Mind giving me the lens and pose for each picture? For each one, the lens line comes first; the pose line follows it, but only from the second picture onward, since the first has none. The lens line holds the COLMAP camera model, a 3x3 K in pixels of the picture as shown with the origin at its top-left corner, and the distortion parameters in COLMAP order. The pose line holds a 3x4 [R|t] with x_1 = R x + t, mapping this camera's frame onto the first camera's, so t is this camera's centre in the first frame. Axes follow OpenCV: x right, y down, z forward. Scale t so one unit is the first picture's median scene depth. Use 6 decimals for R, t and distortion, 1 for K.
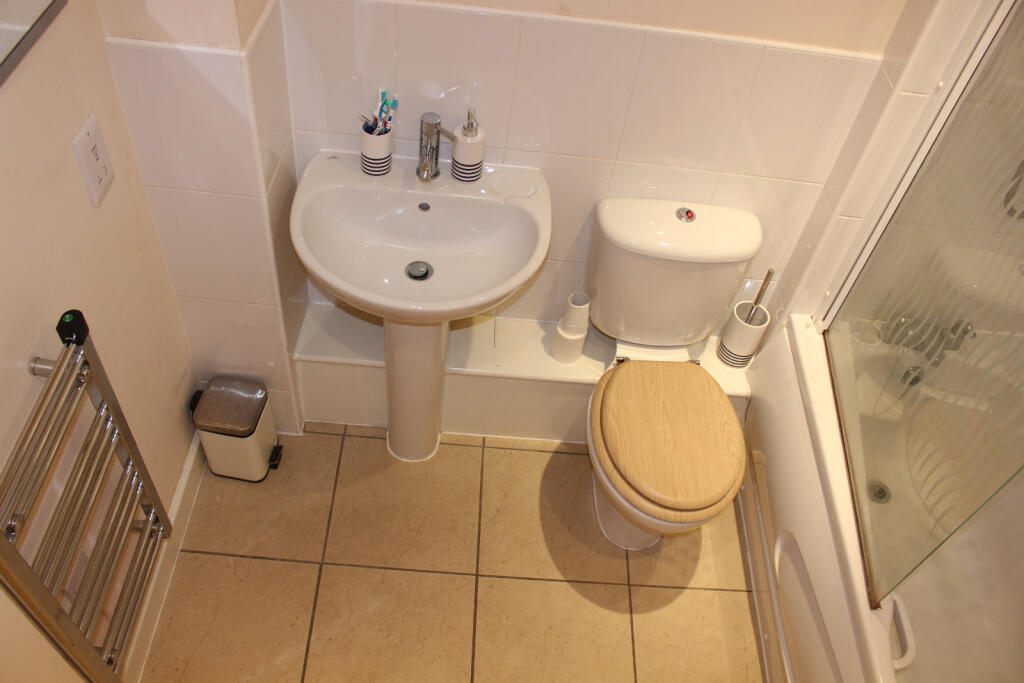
lens RADIAL K [[843.3, 0, 512.0], [0, 843.3, 341.5], [0, 0, 1]] dist [-0.153772, 0.126116]
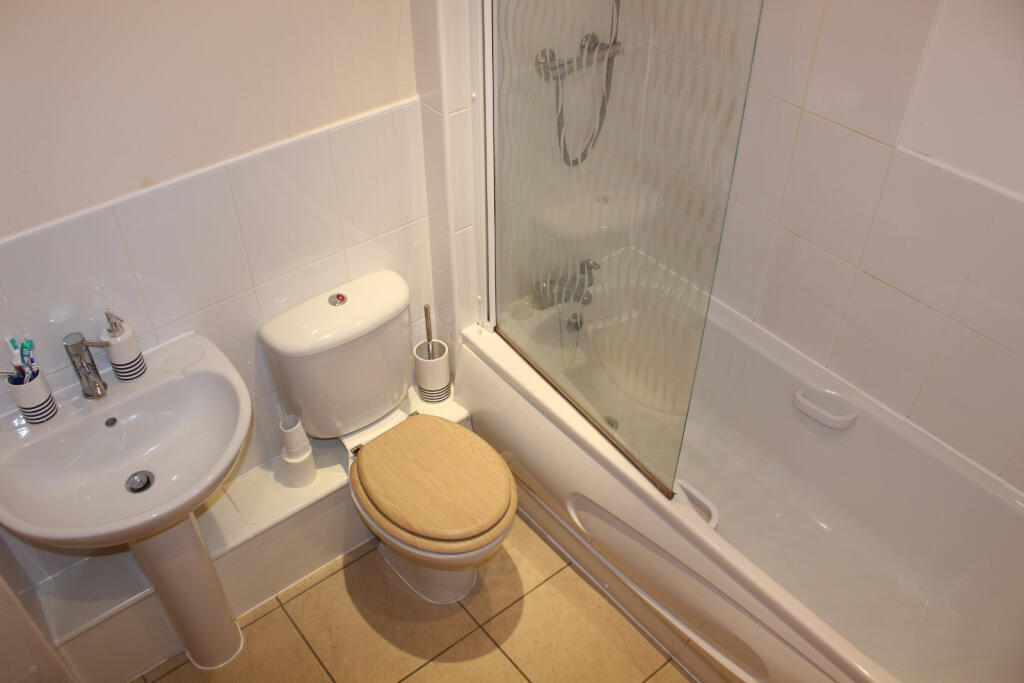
lens RADIAL K [[843.3, 0, 512.0], [0, 843.3, 341.5], [0, 0, 1]] dist [-0.153772, 0.126116]
pose [[0.758410, -0.497118, 0.421530, -0.096448], [0.542793, 0.839754, 0.013752, -0.000214], [-0.360818, 0.218374, 0.906710, -0.039764]]
